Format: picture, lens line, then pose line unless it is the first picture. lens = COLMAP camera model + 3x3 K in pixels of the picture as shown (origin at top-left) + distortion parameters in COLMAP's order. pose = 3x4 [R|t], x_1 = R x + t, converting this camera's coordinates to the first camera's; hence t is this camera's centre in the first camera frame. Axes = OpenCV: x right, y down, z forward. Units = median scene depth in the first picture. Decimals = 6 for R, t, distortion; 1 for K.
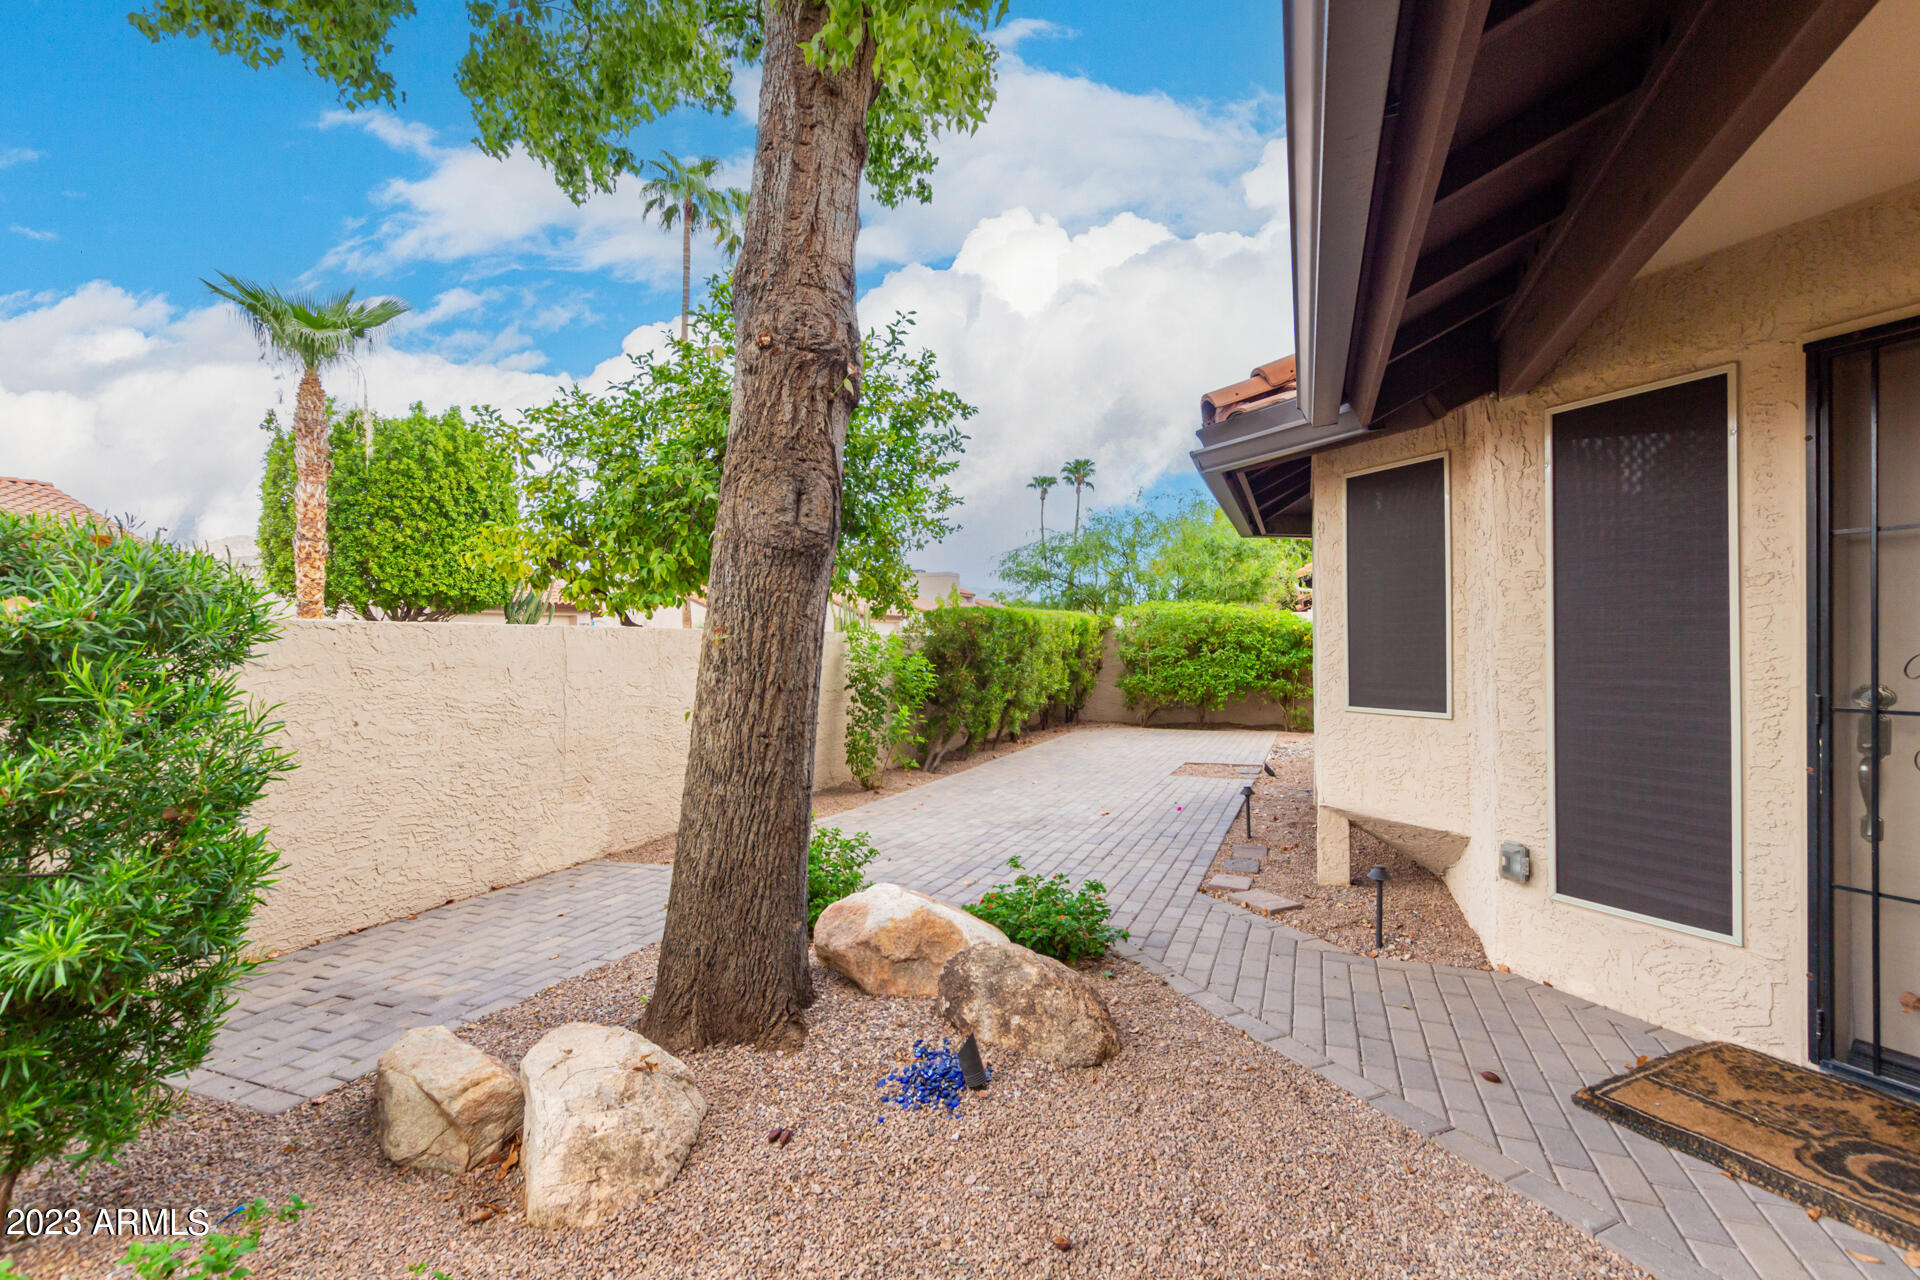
lens RADIAL K [[884.7, 0, 975.1], [0, 884.7, 645.8], [0, 0, 1]] dist [0.005955, -0.003277]
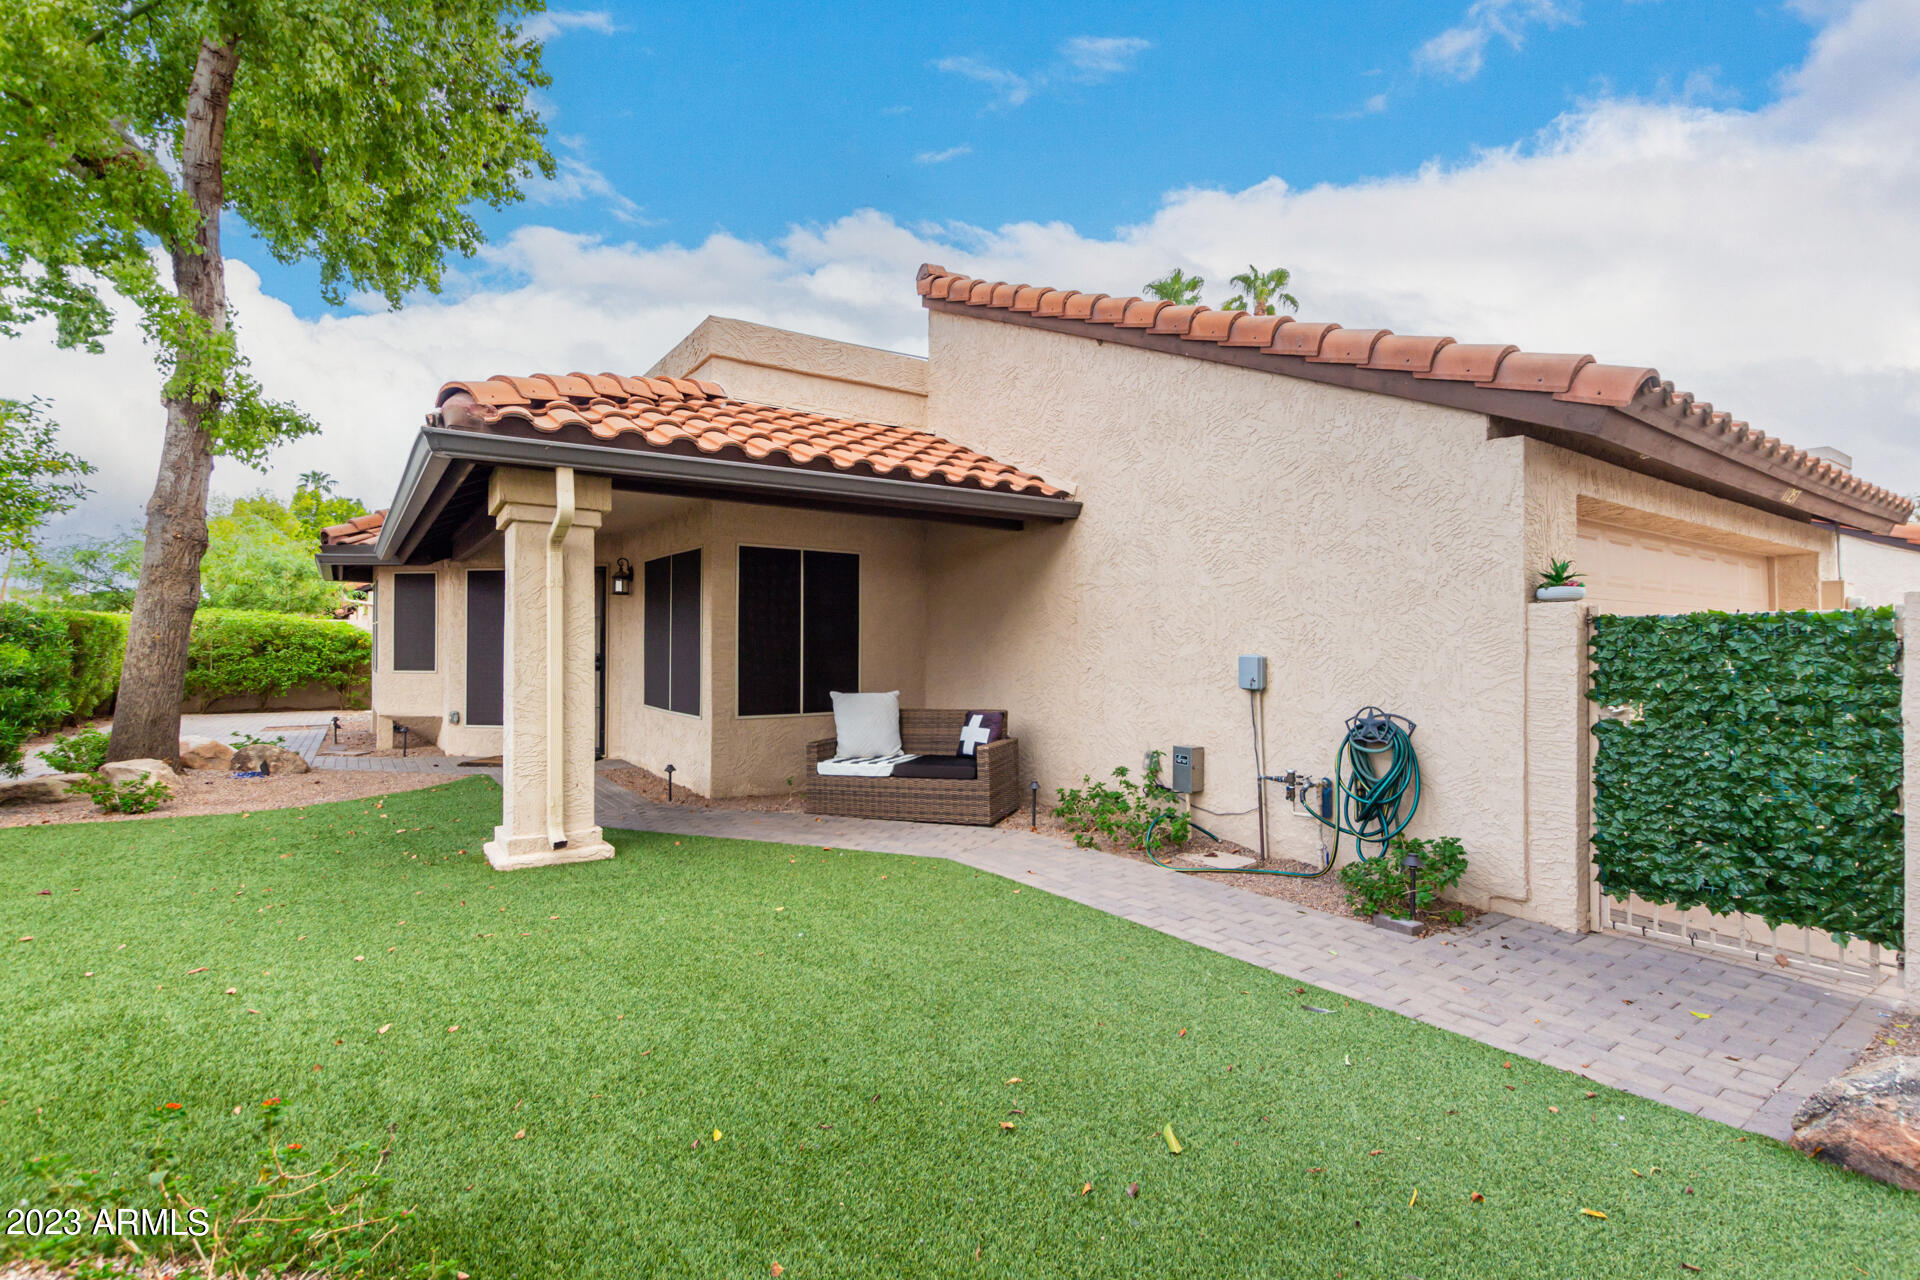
lens RADIAL K [[884.7, 0, 975.1], [0, 884.7, 645.8], [0, 0, 1]] dist [0.005955, -0.003277]
pose [[0.557015, 0.016938, 0.830330, -0.250672], [-0.009743, 0.999856, -0.013860, 0.007478], [-0.830445, -0.000370, 0.557100, -0.593058]]
